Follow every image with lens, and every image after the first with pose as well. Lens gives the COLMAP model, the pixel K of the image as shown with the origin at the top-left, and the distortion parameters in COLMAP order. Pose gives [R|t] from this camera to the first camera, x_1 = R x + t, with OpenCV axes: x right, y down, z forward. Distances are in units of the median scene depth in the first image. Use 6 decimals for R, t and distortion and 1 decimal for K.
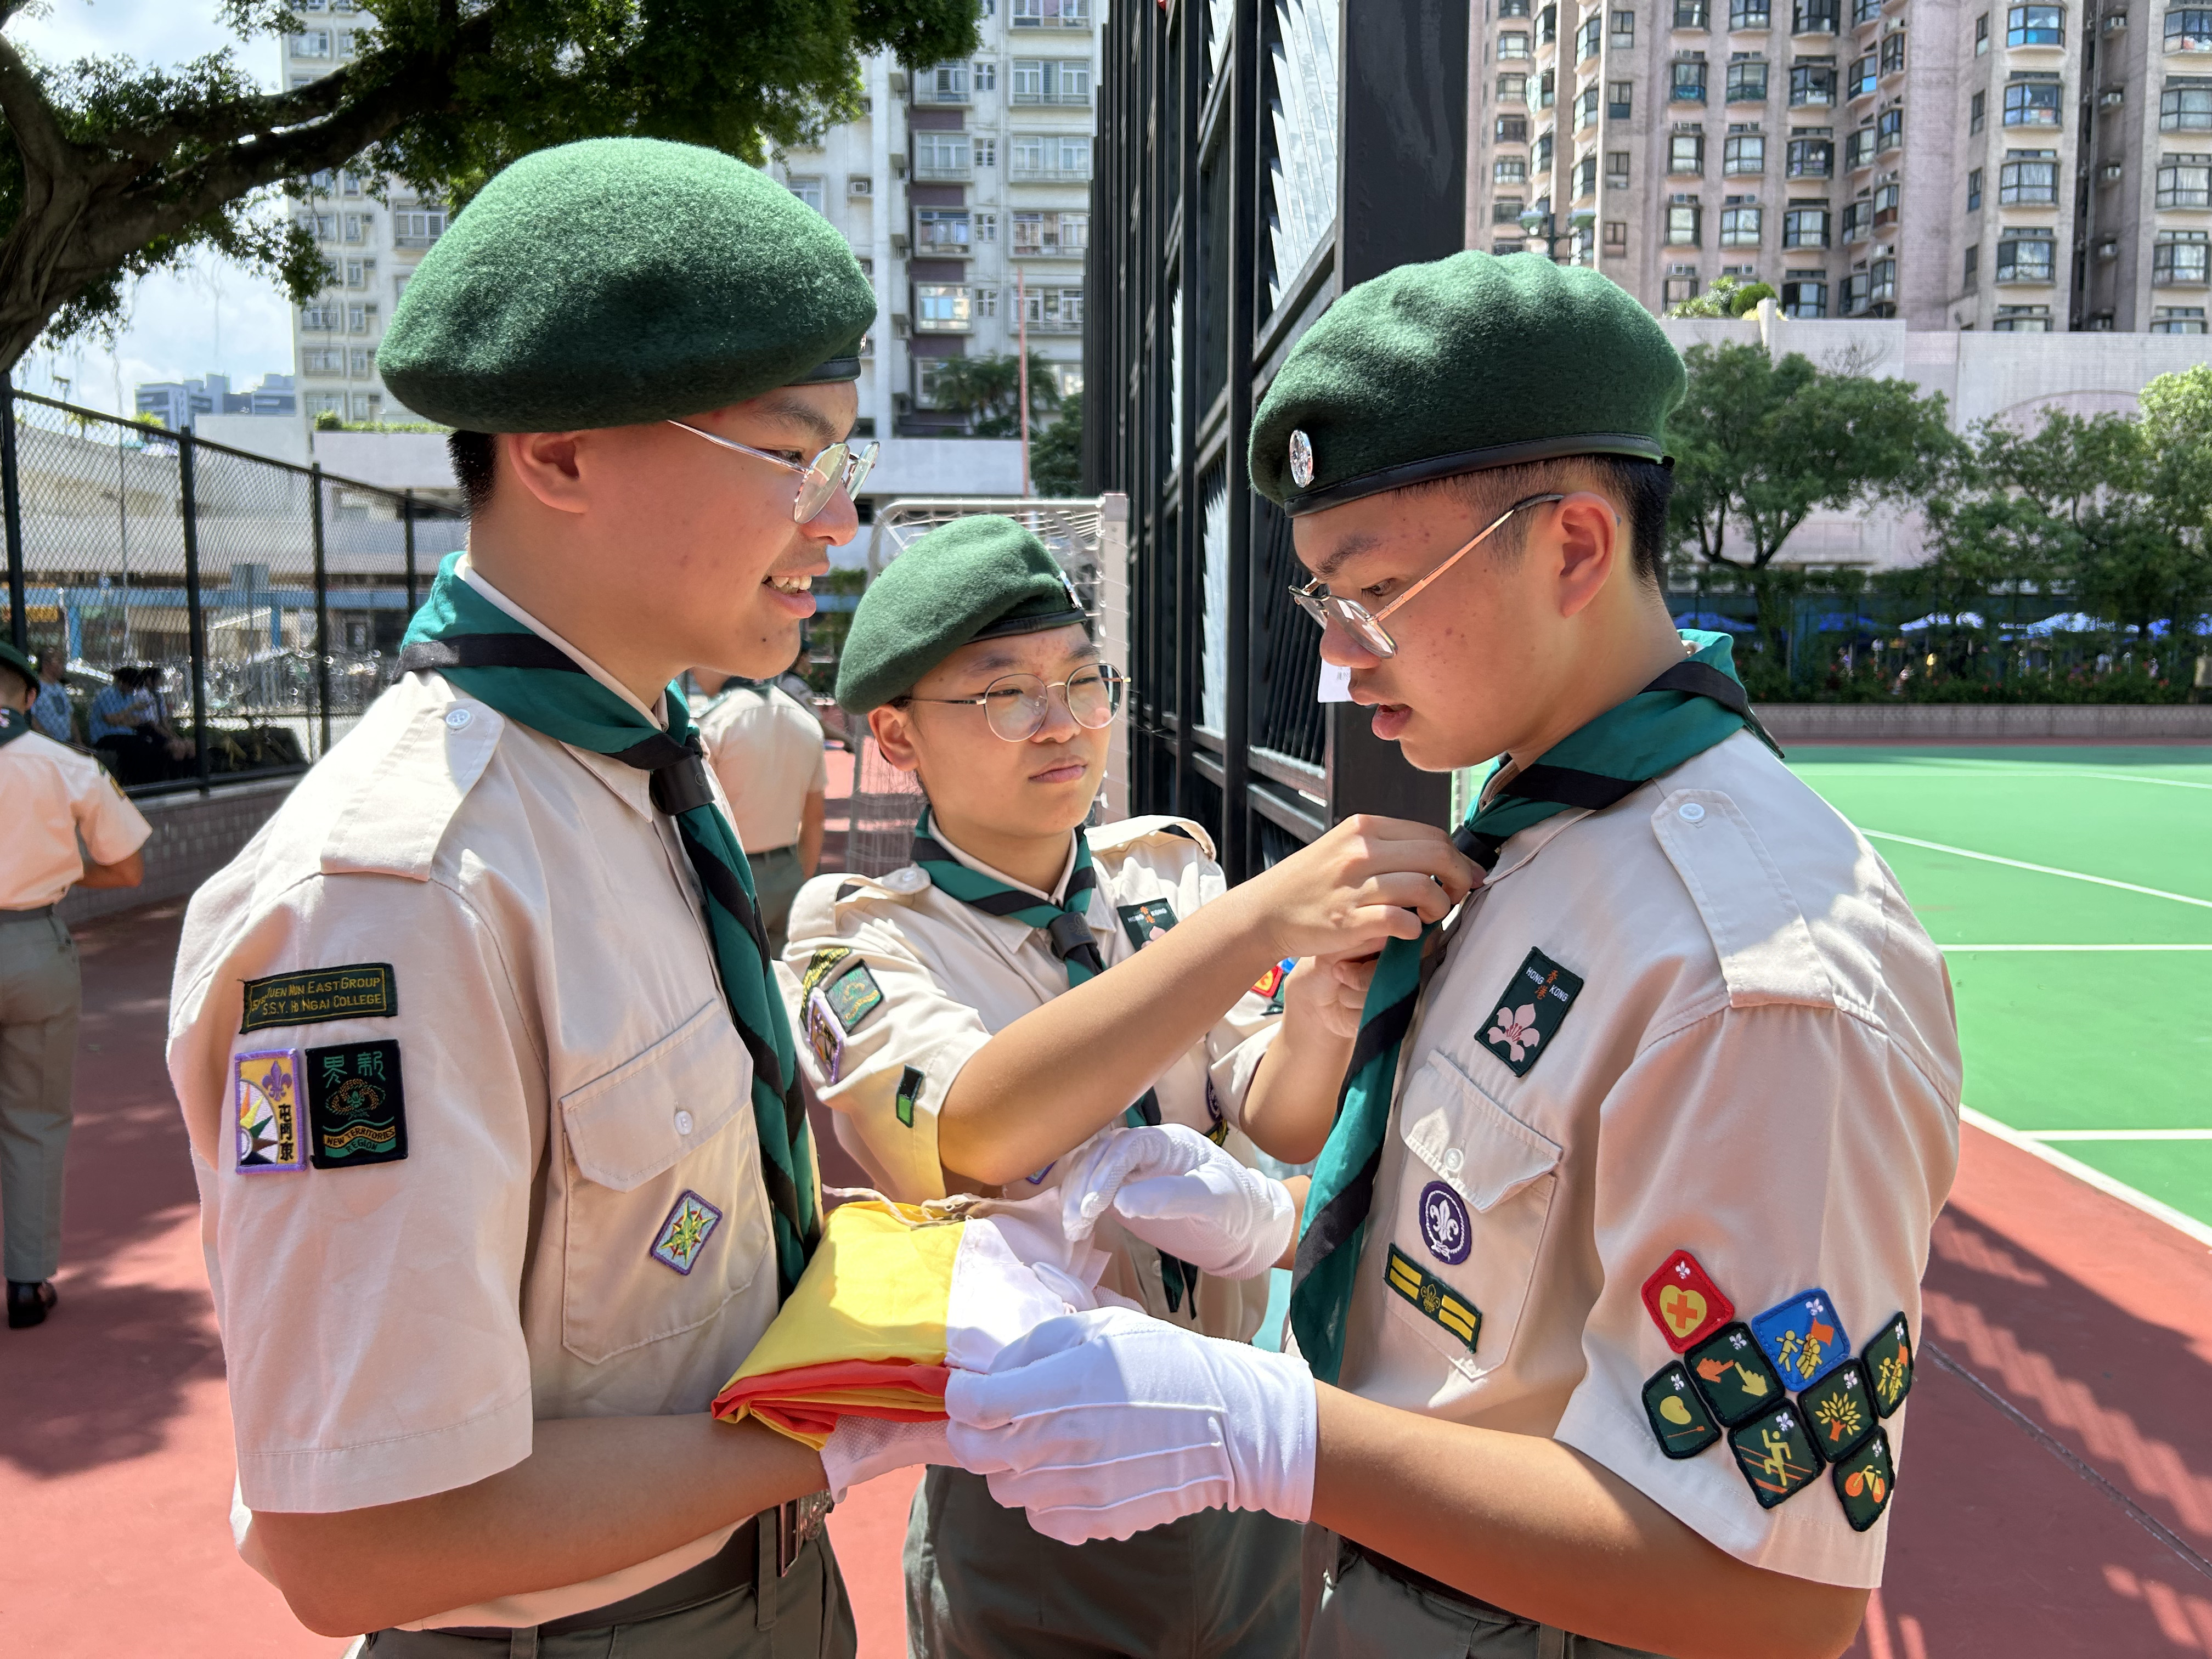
lens RADIAL K [[1653.9, 0, 1106.0], [0, 1653.9, 829.5], [0, 0, 1]] dist [0.074945, -0.085215]
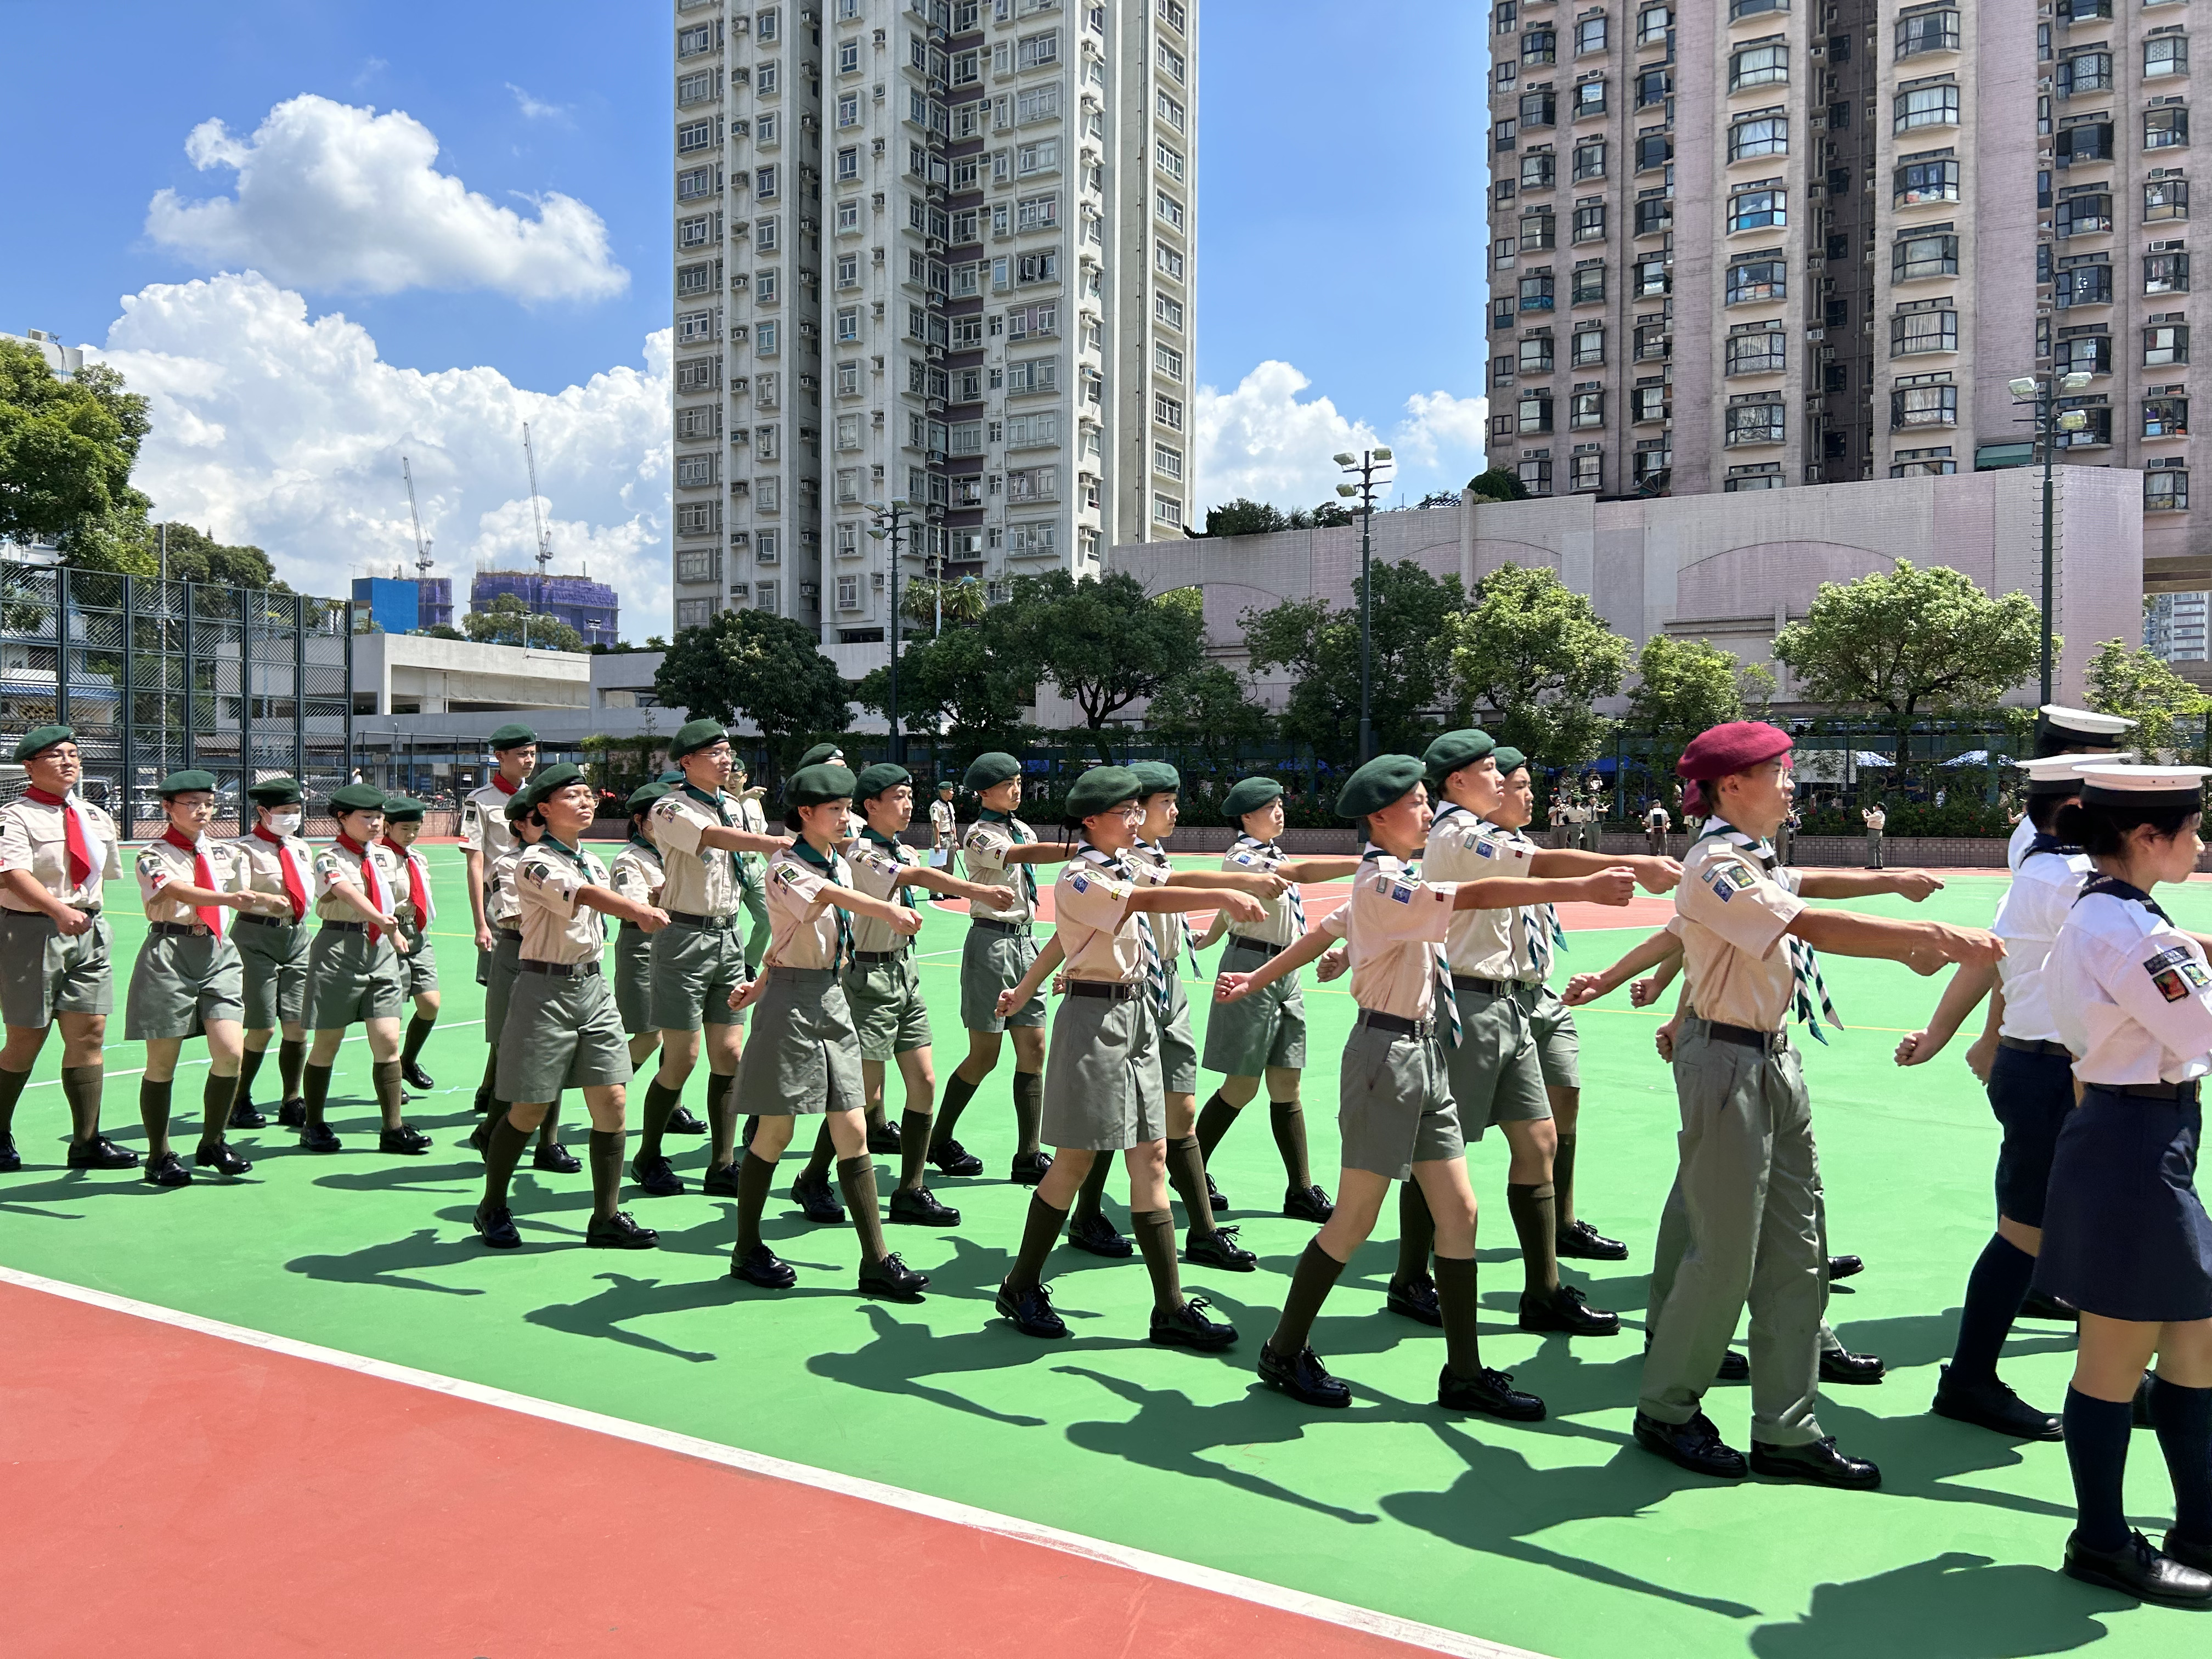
lens RADIAL K [[1682.9, 0, 1106.0], [0, 1682.9, 829.5], [0, 0, 1]] dist [-0.007728, -0.009557]
pose [[0.857945, -0.000602, -0.513741, 0.735224], [-0.046826, 0.995745, -0.079366, 0.021195], [0.511602, 0.092148, 0.854267, -0.094040]]
